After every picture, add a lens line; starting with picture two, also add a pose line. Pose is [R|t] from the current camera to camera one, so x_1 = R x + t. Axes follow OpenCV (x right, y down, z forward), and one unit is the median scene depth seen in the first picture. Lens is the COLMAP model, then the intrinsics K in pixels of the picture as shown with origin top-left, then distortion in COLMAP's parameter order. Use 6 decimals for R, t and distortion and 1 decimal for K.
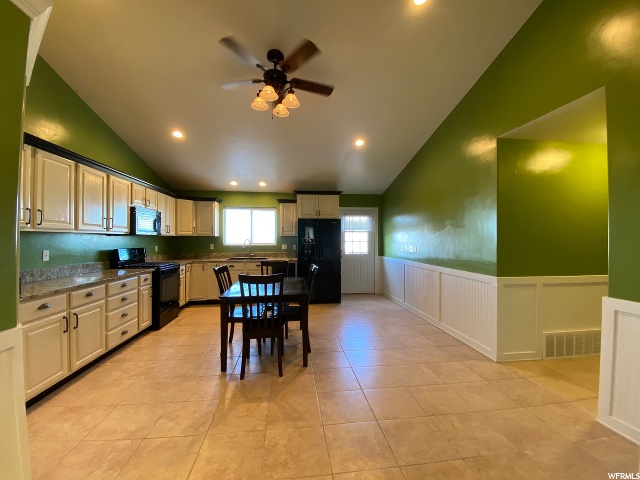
lens RADIAL K [[262.6, 0, 320.6], [0, 262.6, 241.9], [0, 0, 1]] dist [0.004805, 0.000069]
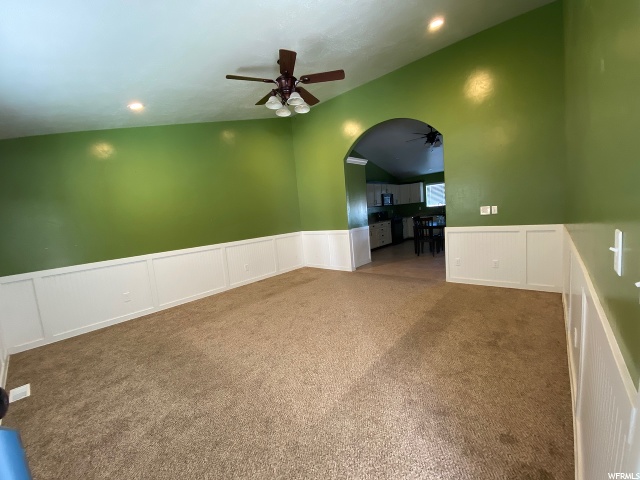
lens RADIAL K [[262.6, 0, 318.7], [0, 262.6, 241.5], [0, 0, 1]] dist [0.004805, 0.000069]
pose [[0.666086, 0.016318, -0.745696, 0.573737], [0.087291, 0.991185, 0.099662, 0.004748], [0.740749, -0.131476, 0.658790, -0.882663]]
